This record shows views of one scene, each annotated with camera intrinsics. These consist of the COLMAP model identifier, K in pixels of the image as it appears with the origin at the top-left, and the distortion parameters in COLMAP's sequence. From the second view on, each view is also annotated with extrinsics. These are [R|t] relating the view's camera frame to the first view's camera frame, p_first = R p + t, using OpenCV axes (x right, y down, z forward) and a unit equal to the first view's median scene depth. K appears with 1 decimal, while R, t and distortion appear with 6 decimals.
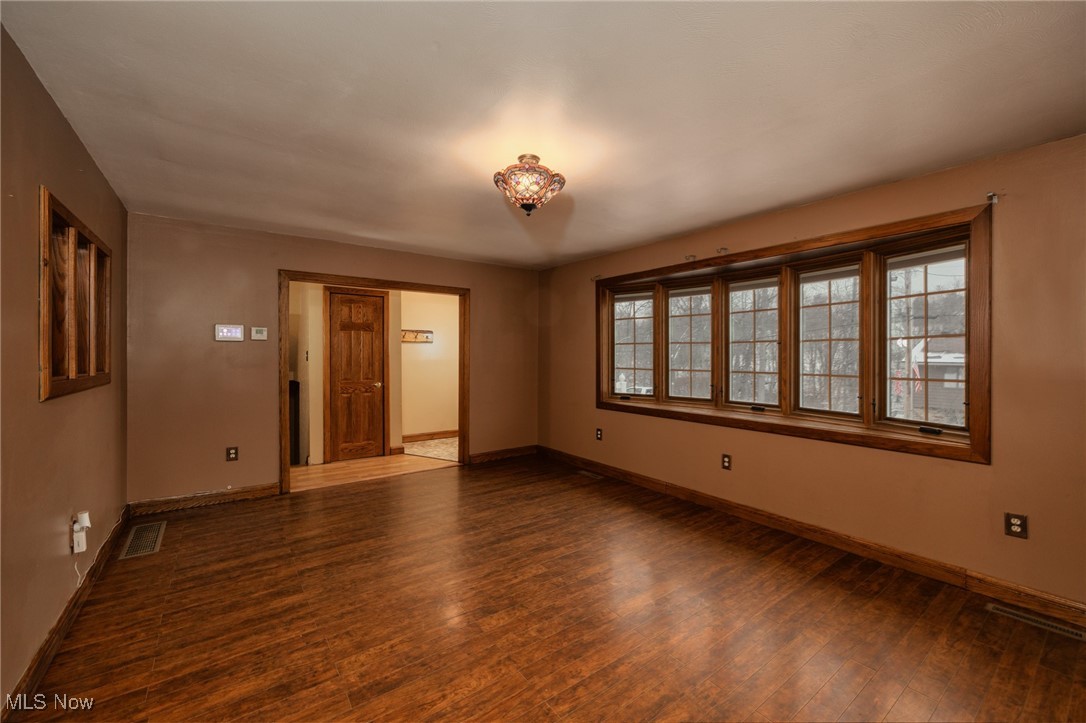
lens RADIAL K [[438.2, 0, 545.0], [0, 438.2, 354.9], [0, 0, 1]] dist [-0.003684, 0.000023]
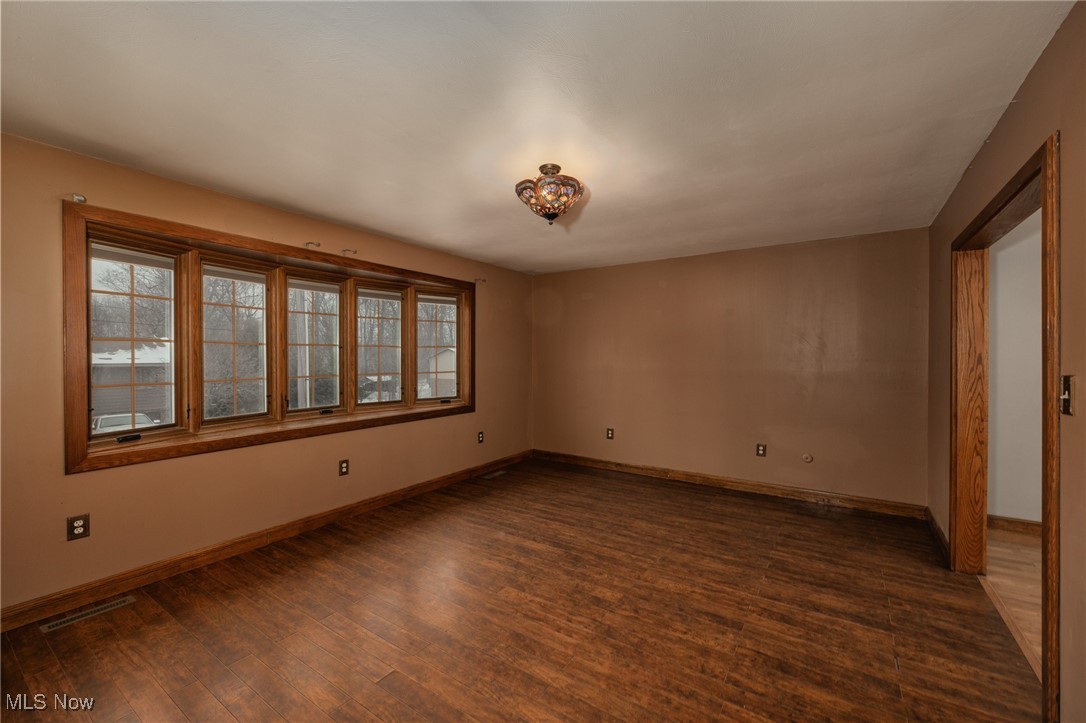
lens RADIAL K [[438.2, 0, 545.0], [0, 438.2, 354.9], [0, 0, 1]] dist [-0.003684, 0.000023]
pose [[-0.338271, 0.000396, 0.941049, -0.934173], [0.001717, 0.999999, 0.000196, -0.014004], [-0.941047, 0.001682, -0.338271, 1.264104]]
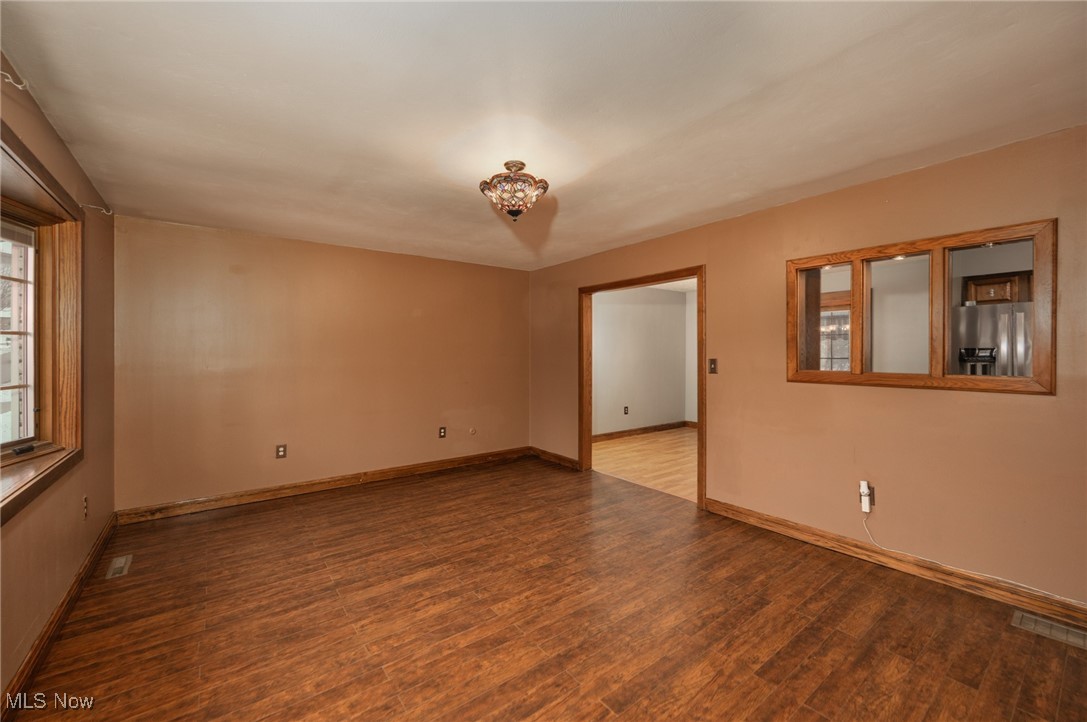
lens RADIAL K [[438.6, 0, 545.5], [0, 438.6, 354.4], [0, 0, 1]] dist [-0.003684, 0.000023]
pose [[-0.999871, -0.000329, -0.016068, -0.088999], [-0.000436, 0.999978, 0.006625, -0.016558], [0.016065, 0.006631, -0.999849, 1.898254]]
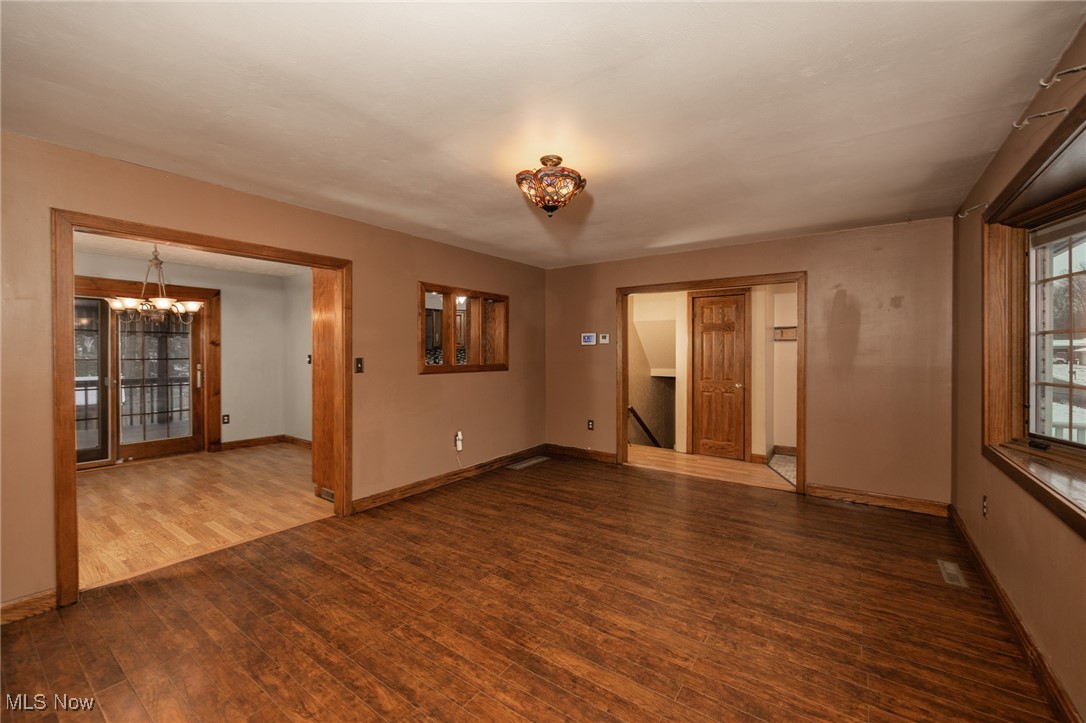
lens RADIAL K [[438.2, 0, 545.0], [0, 438.2, 354.9], [0, 0, 1]] dist [-0.003684, 0.000023]
pose [[0.305820, 0.000314, -0.952089, 0.855529], [-0.001683, 0.999999, -0.000211, 0.001227], [0.952088, 0.001666, 0.305821, 0.630294]]
